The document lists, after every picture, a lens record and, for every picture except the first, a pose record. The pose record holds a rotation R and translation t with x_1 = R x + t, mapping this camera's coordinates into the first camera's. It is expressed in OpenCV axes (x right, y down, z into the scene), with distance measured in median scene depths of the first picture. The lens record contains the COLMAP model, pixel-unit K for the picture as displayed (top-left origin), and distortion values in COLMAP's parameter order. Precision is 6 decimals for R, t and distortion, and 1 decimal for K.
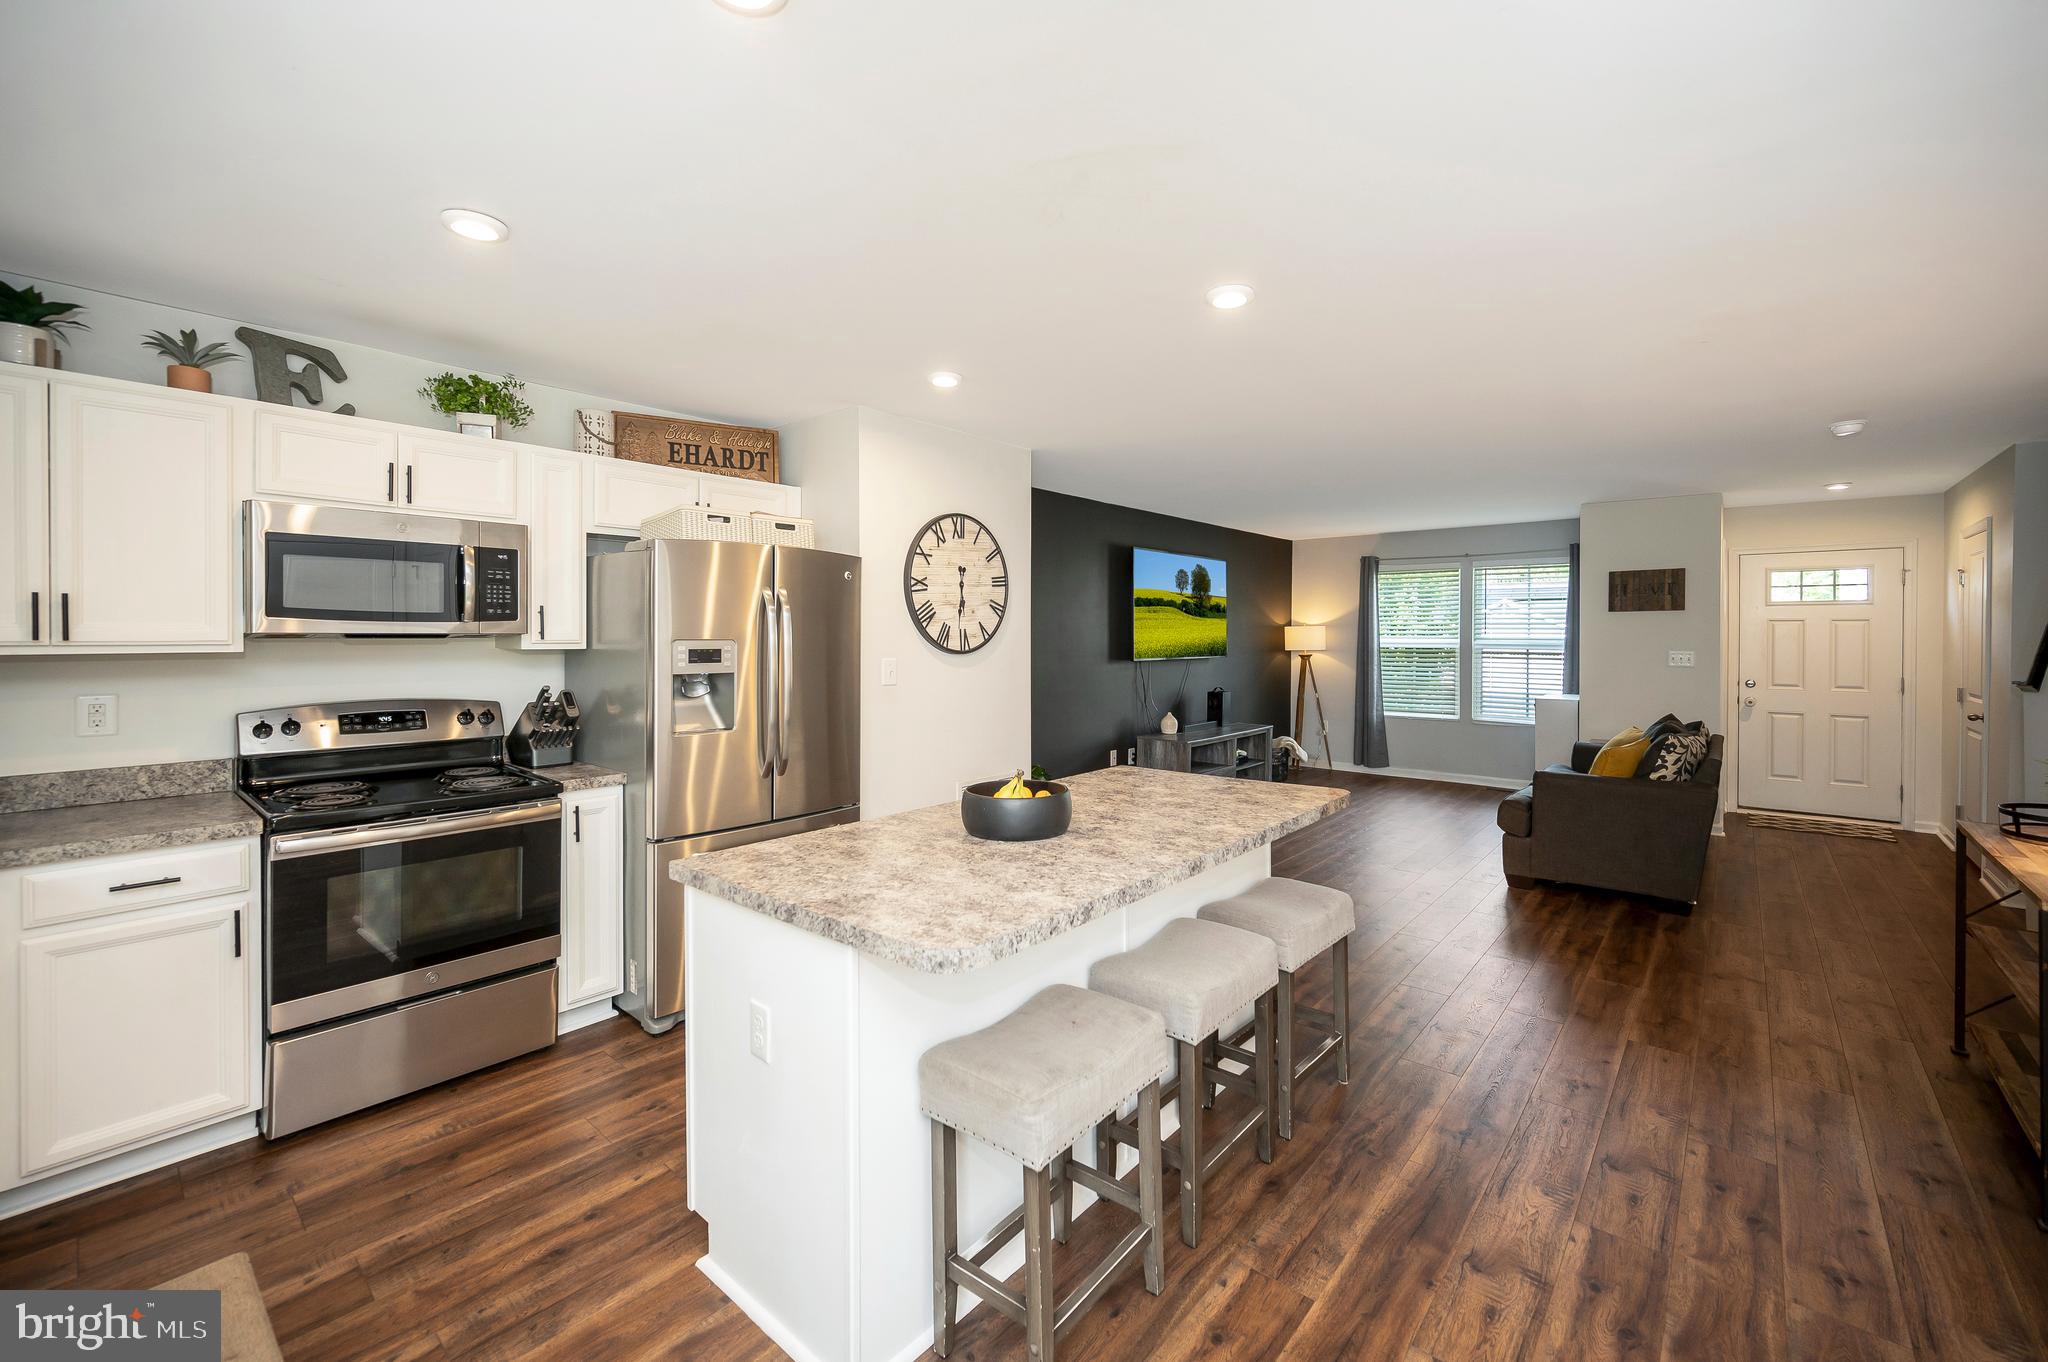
lens RADIAL K [[835.5, 0, 1025.4], [0, 835.5, 642.7], [0, 0, 1]] dist [-0.003034, -0.000106]
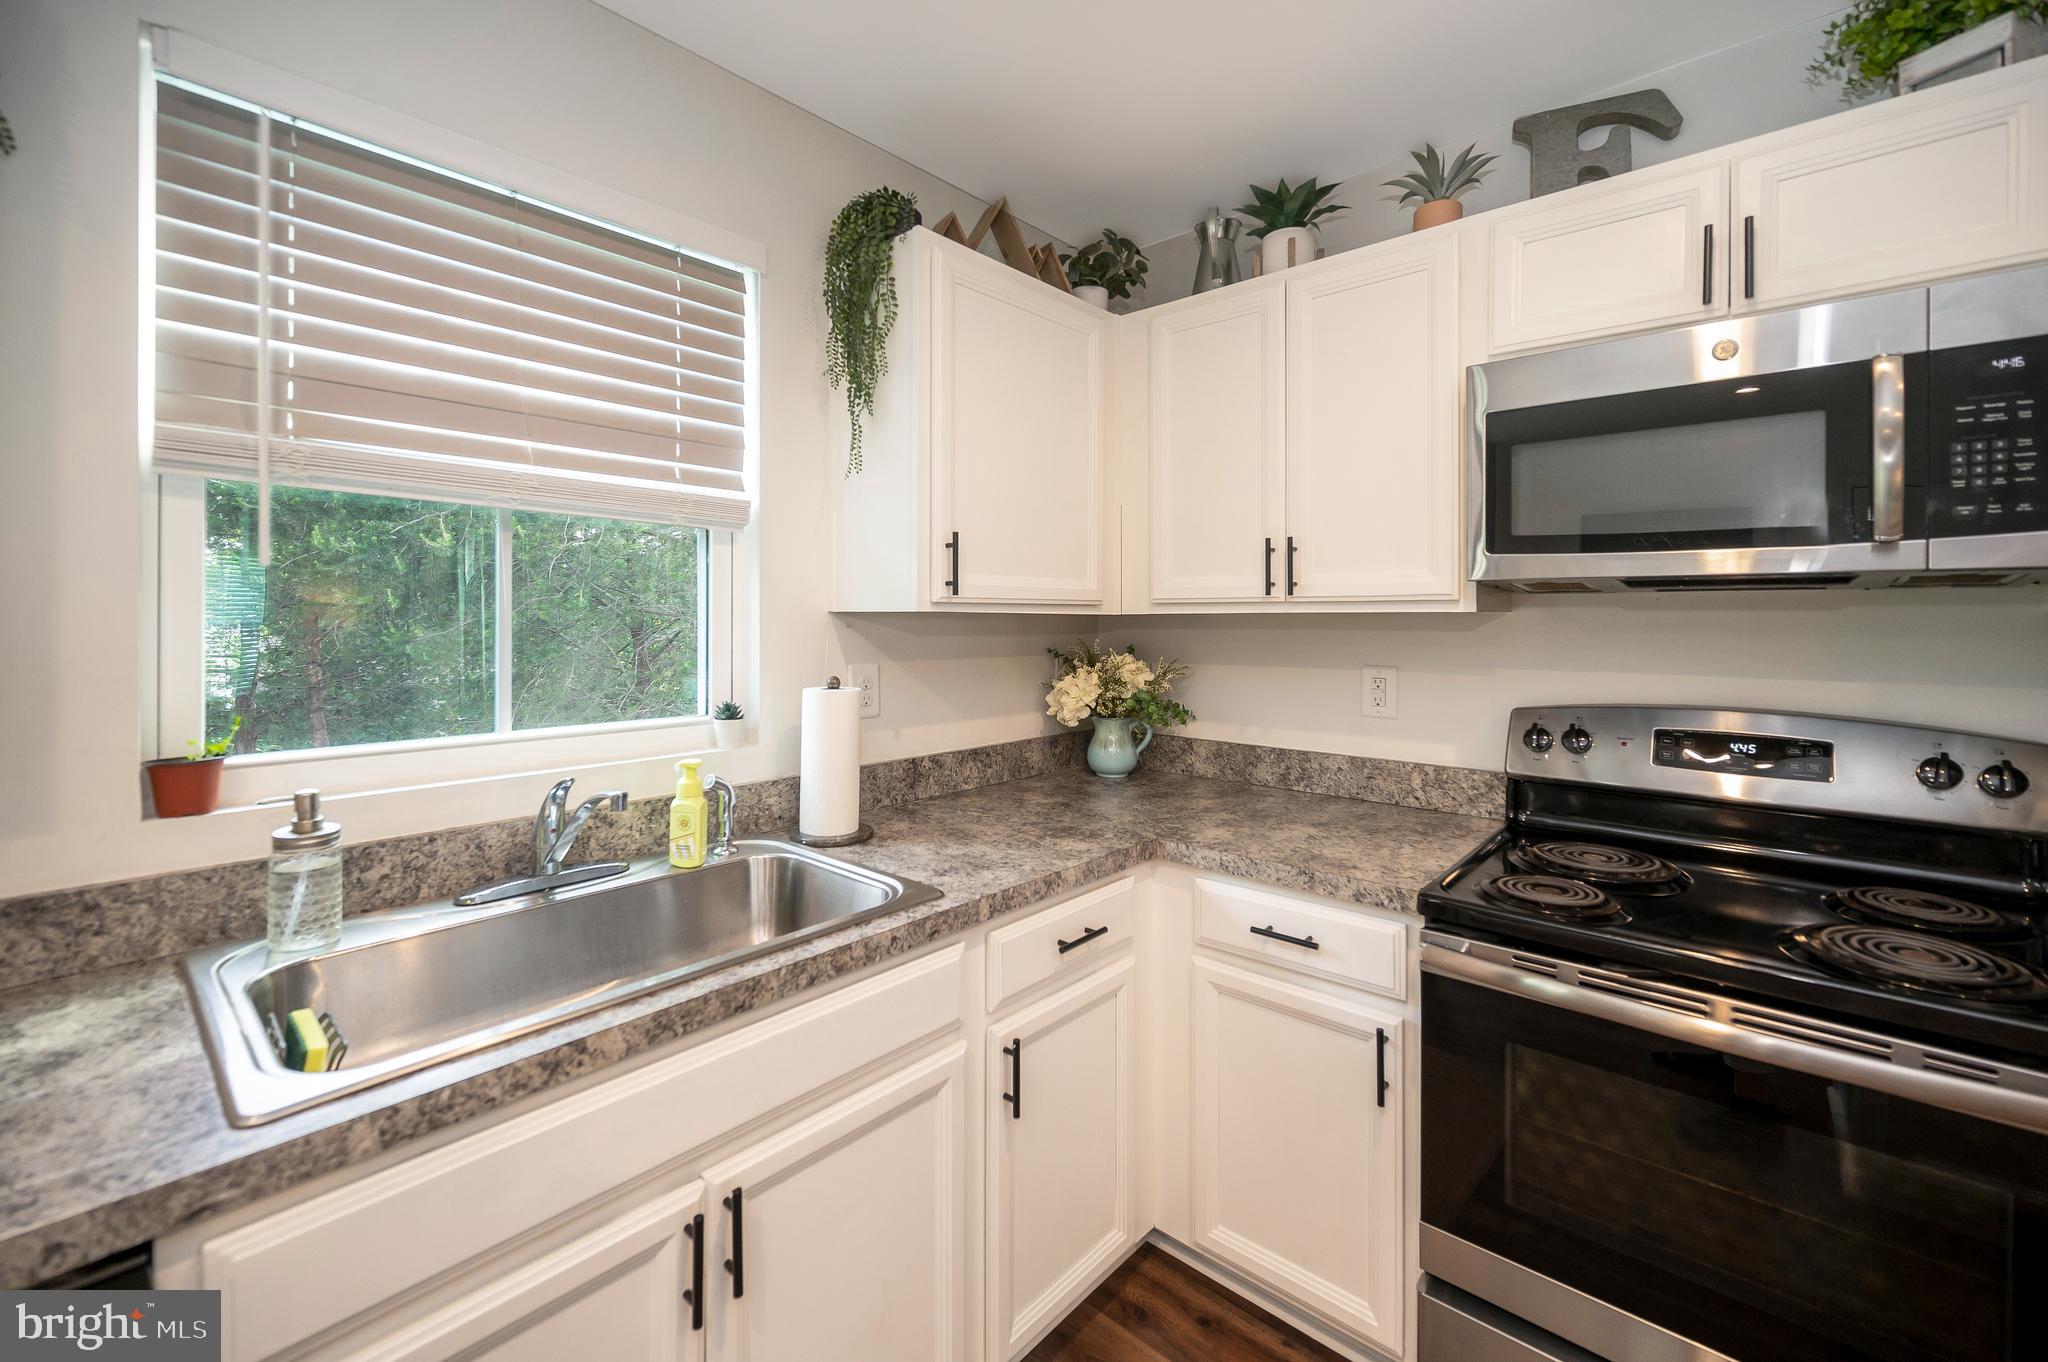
lens RADIAL K [[858.7, 0, 1045.1], [0, 858.7, 623.2], [0, 0, 1]] dist [-0.000003, 0.000189]
pose [[-0.005597, 0.004449, -0.999974, -0.177681], [-0.011602, 0.999923, 0.004514, 0.012922], [0.999917, 0.011627, -0.005545, 0.427091]]
